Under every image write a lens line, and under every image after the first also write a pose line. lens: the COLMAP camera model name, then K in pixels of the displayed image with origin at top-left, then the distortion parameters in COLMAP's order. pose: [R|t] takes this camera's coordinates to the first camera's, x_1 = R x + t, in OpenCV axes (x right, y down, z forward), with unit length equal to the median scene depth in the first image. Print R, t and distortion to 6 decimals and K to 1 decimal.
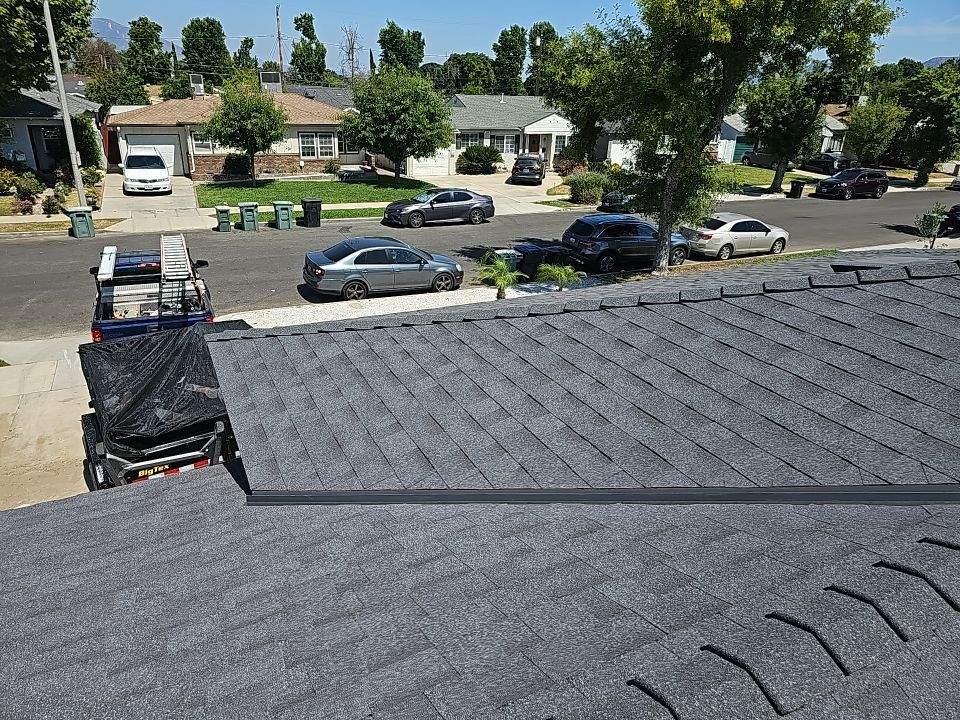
lens RADIAL K [[643.2, 0, 480.0], [0, 643.2, 360.0], [0, 0, 1]] dist [0.044472, -0.039231]
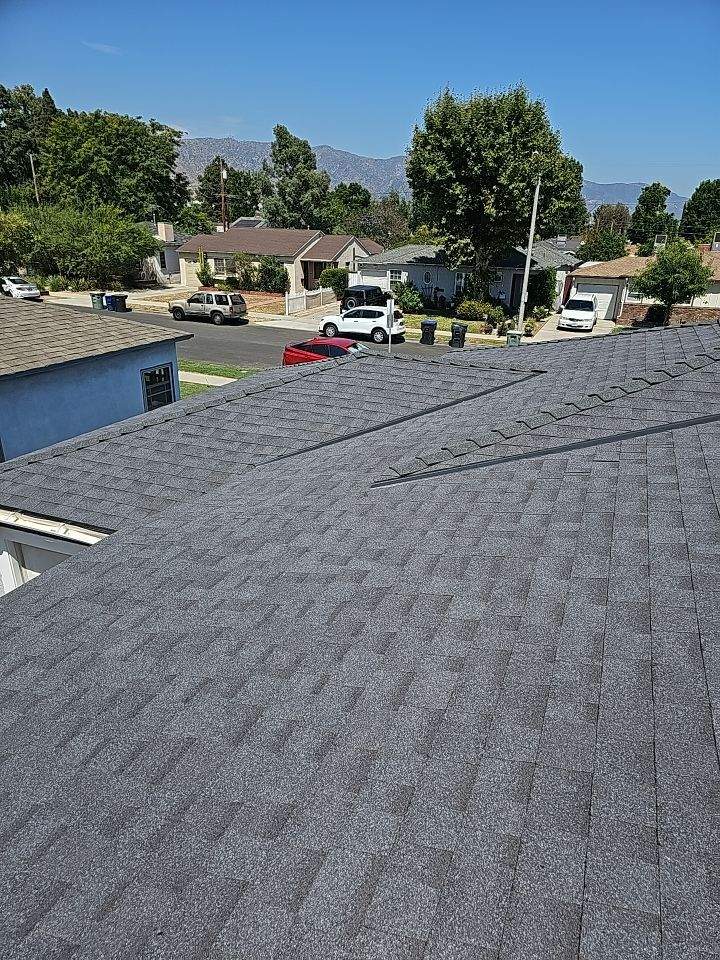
lens RADIAL K [[626.1, 0, 369.1], [0, 626.1, 504.6], [0, 0, 1]] dist [0.070320, -0.054750]
pose [[0.670325, 0.290322, -0.682918, 0.163044], [-0.299296, 0.947892, 0.109190, 0.051091], [0.679033, 0.131202, 0.722288, -0.119512]]
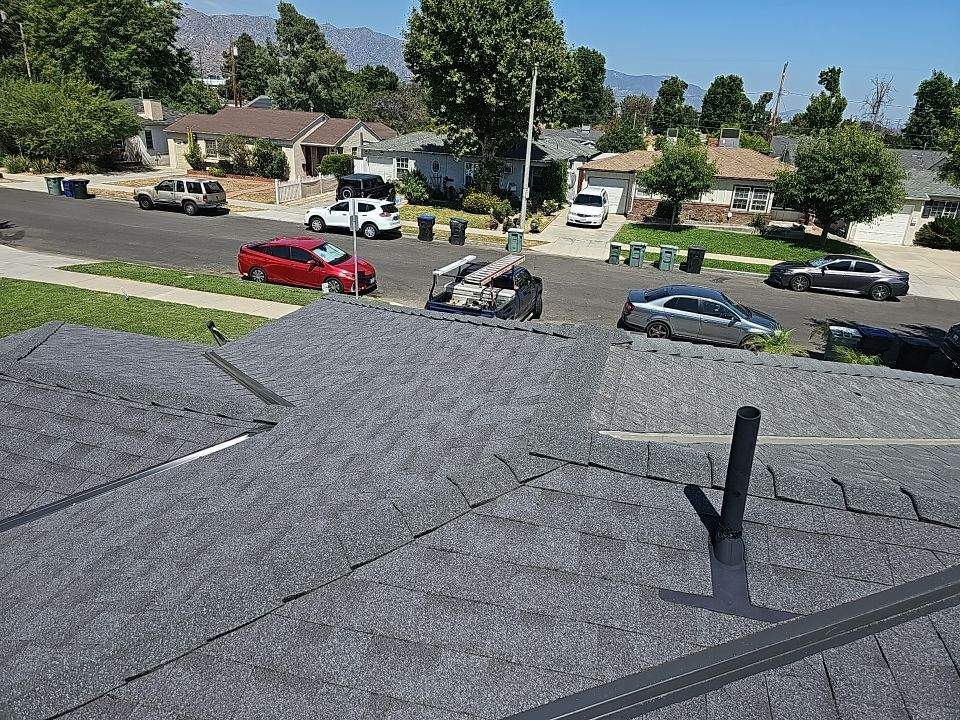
lens RADIAL K [[626.1, 0, 480.0], [0, 626.1, 360.0], [0, 0, 1]] dist [0.070320, -0.054750]
pose [[0.742165, 0.255104, -0.619768, 0.137944], [-0.292005, 0.955423, 0.043592, -0.010282], [0.603261, 0.148623, 0.783573, -0.002662]]
